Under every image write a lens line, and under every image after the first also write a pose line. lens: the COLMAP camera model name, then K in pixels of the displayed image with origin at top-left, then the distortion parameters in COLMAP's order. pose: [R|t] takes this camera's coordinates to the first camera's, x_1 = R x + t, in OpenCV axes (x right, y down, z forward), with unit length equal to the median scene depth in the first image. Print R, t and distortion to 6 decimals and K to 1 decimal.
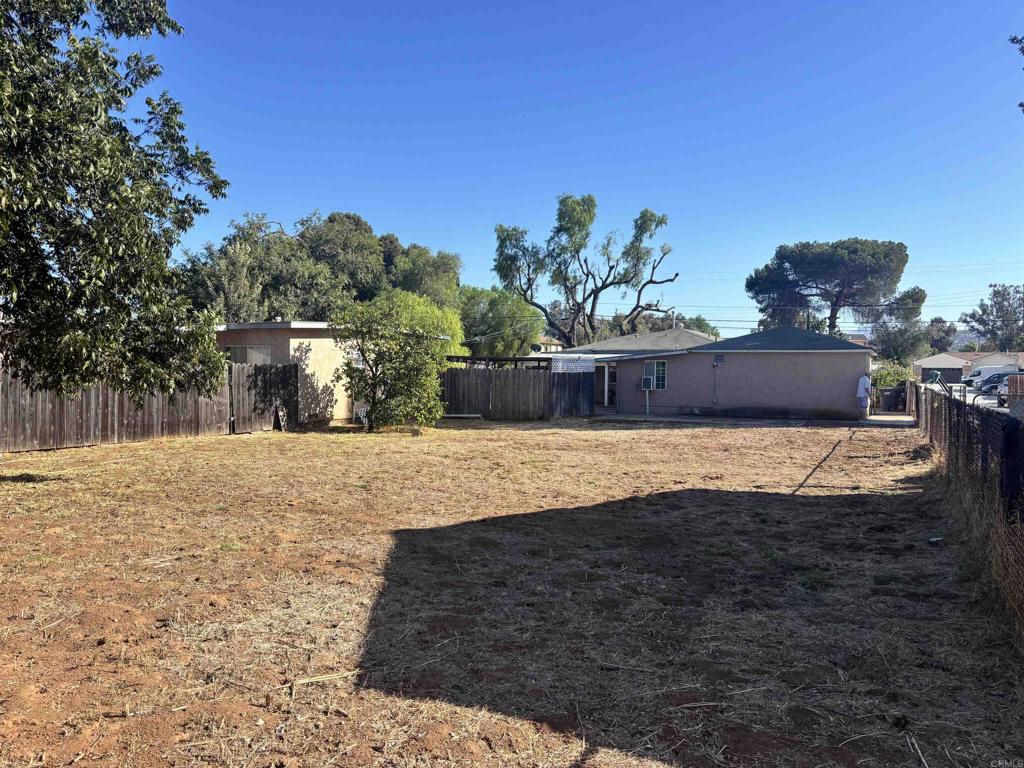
lens RADIAL K [[775.2, 0, 512.0], [0, 775.2, 382.1], [0, 0, 1]] dist [0.031657, -0.034099]
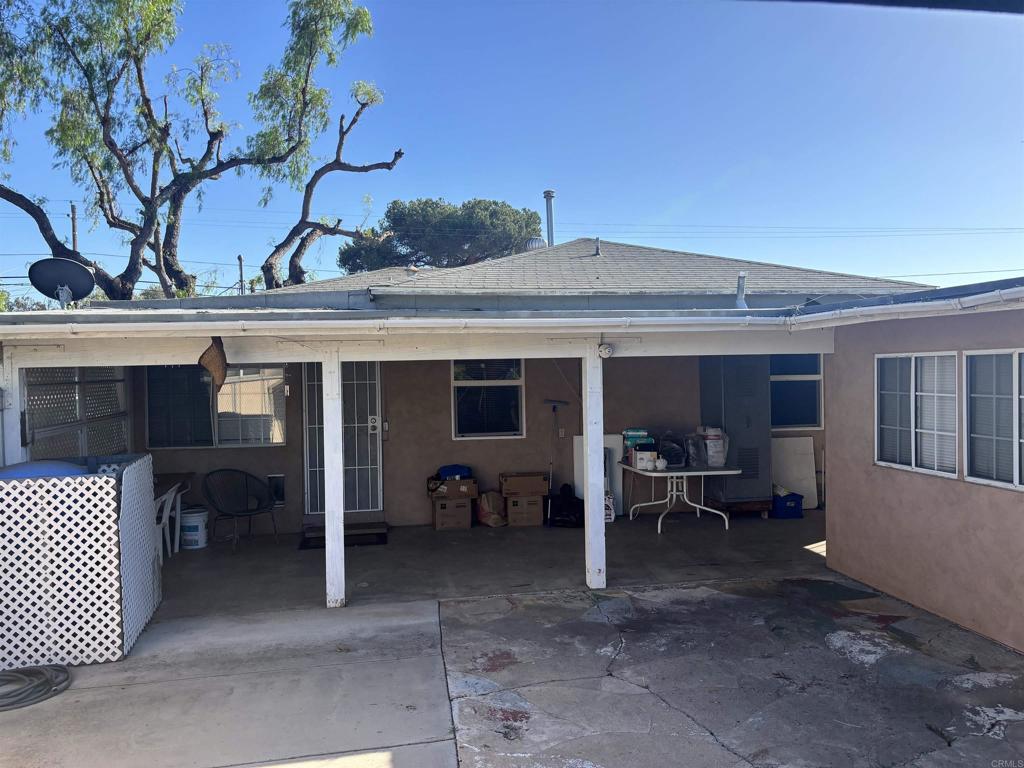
lens RADIAL K [[775.2, 0, 511.6], [0, 775.2, 384.2], [0, 0, 1]] dist [0.031657, -0.034099]
pose [[0.803023, -0.031280, 0.595126, 0.003300], [0.036283, 0.999335, 0.003567, -0.010610], [-0.594842, 0.018729, 0.803624, 0.606946]]
